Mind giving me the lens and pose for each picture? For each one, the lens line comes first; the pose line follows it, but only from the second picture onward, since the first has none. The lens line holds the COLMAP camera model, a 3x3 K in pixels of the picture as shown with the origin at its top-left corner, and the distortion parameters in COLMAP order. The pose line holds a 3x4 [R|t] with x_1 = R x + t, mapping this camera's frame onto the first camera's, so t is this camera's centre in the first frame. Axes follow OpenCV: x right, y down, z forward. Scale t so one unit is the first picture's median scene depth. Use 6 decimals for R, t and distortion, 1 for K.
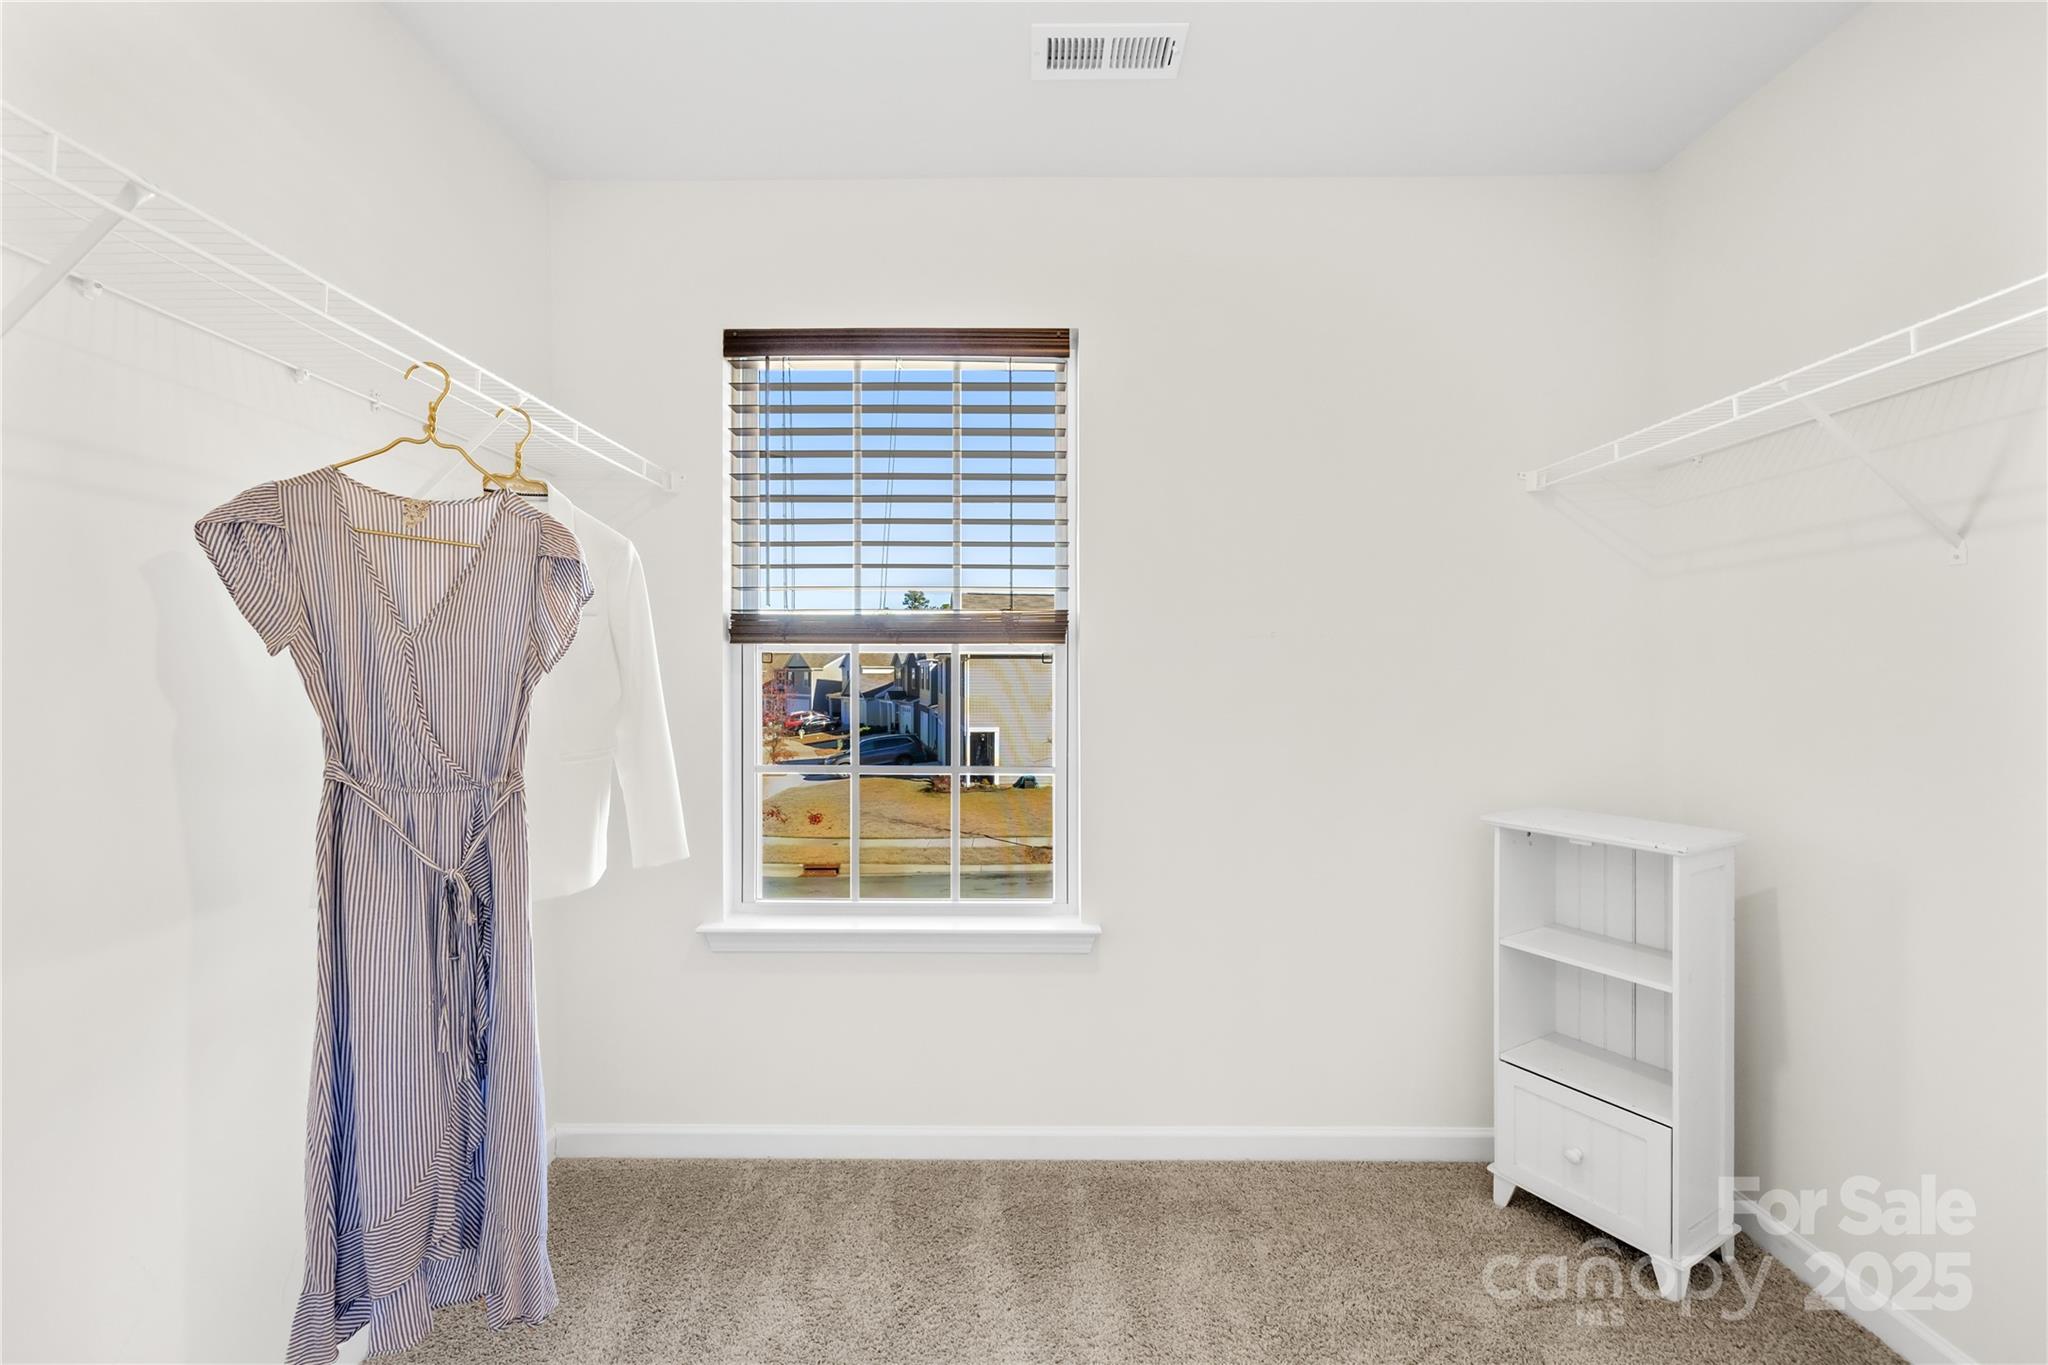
lens RADIAL K [[866.1, 0, 1023.5], [0, 866.1, 674.9], [0, 0, 1]] dist [0.003081, -0.000086]
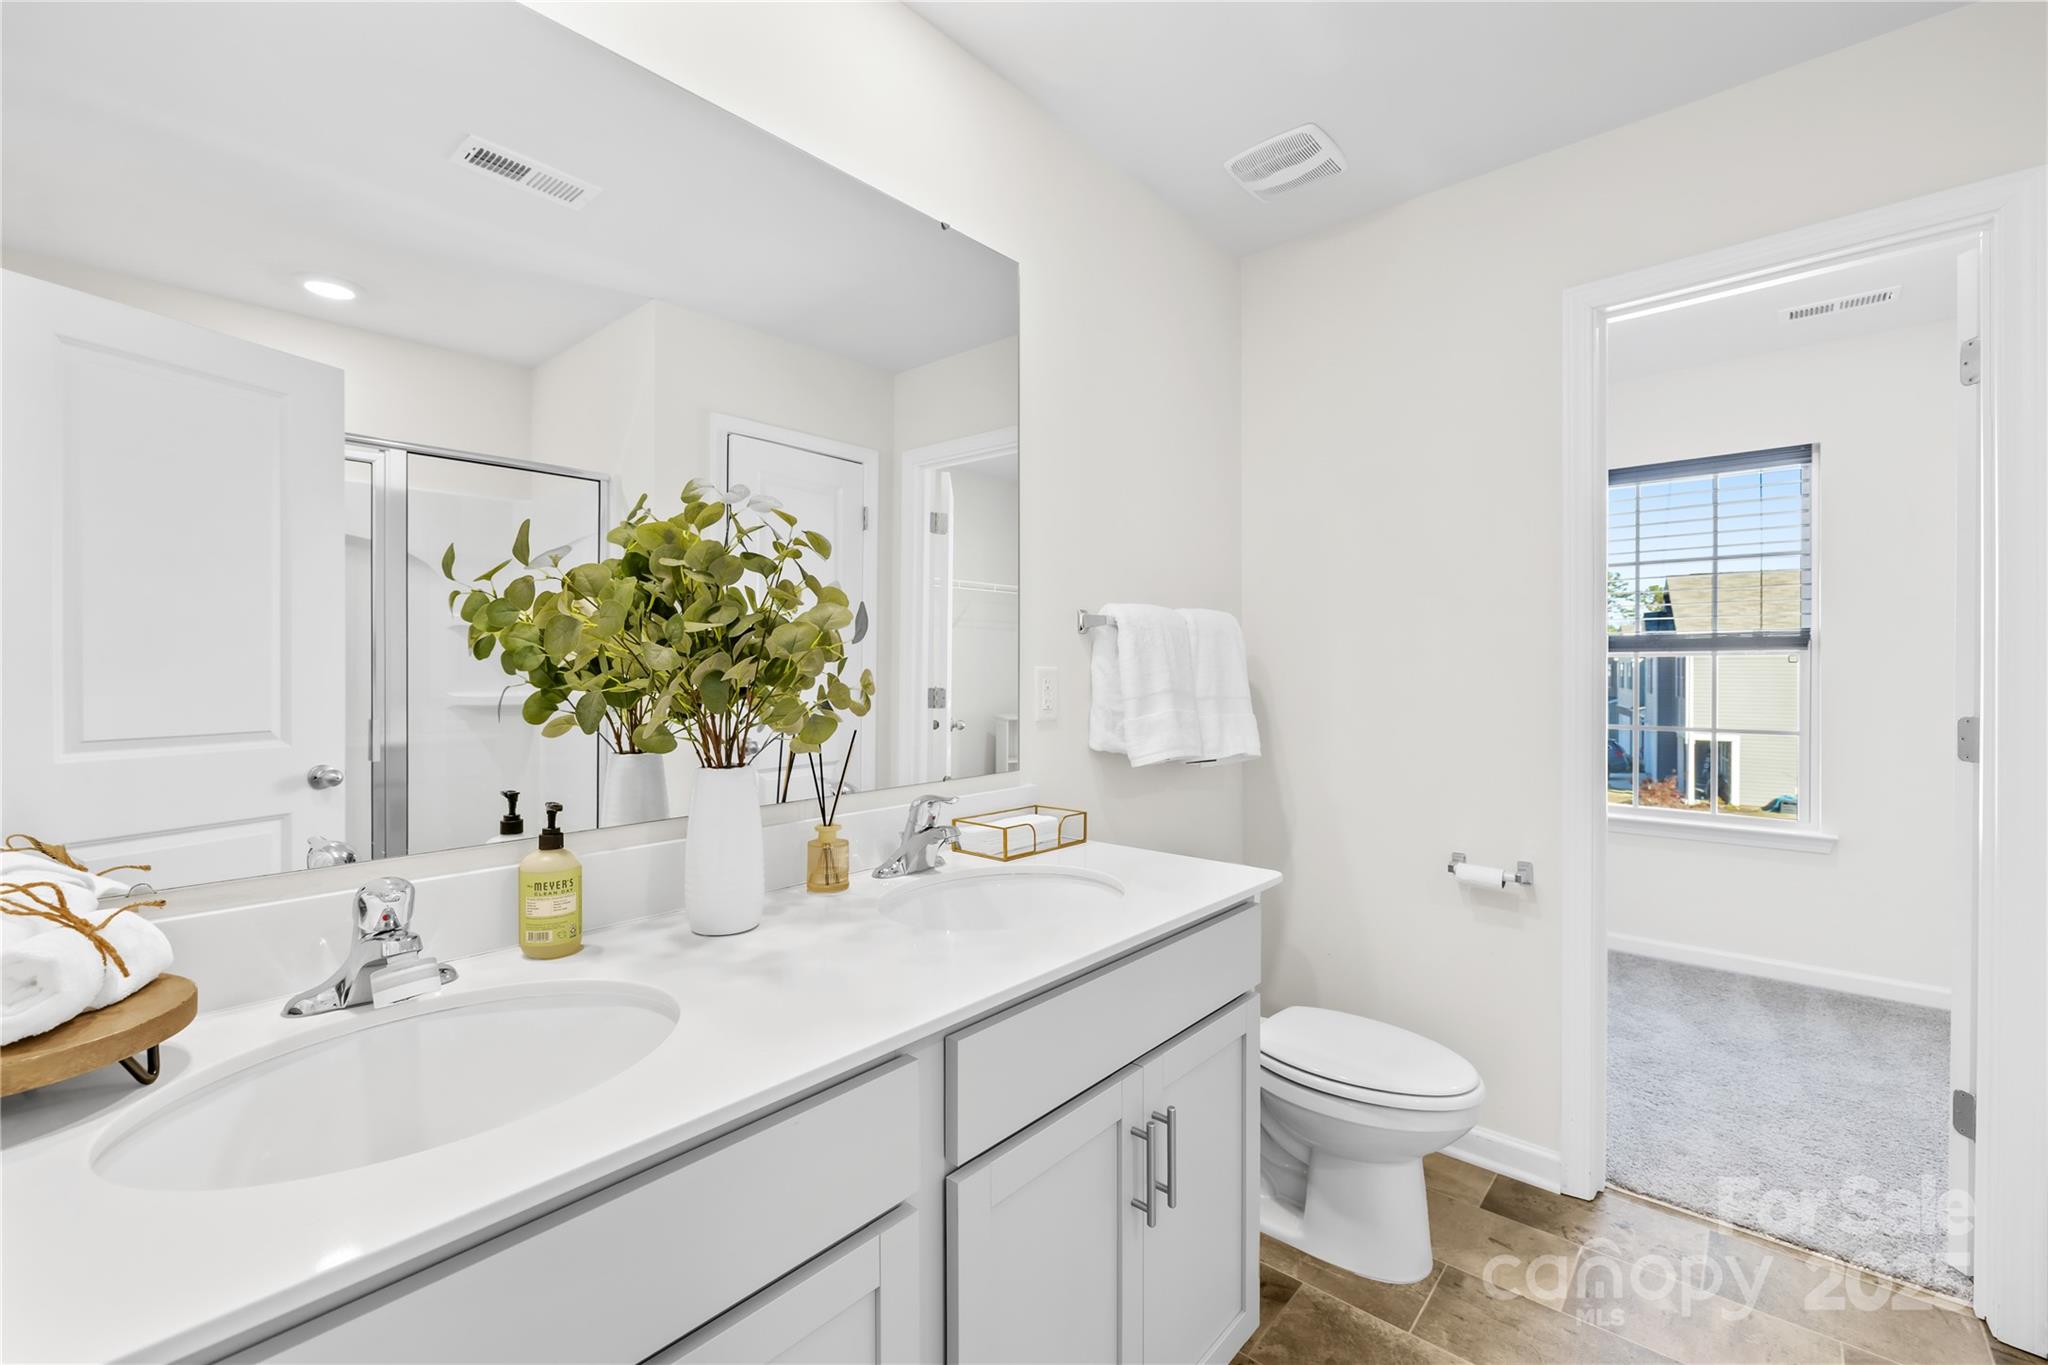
lens RADIAL K [[866.1, 0, 1015.0], [0, 866.1, 676.6], [0, 0, 1]] dist [0.003081, -0.000086]
pose [[0.749986, 0.002010, -0.661451, 0.013669], [-0.007723, 0.999954, -0.005718, 0.029989], [0.661409, 0.009397, 0.749967, -1.142728]]
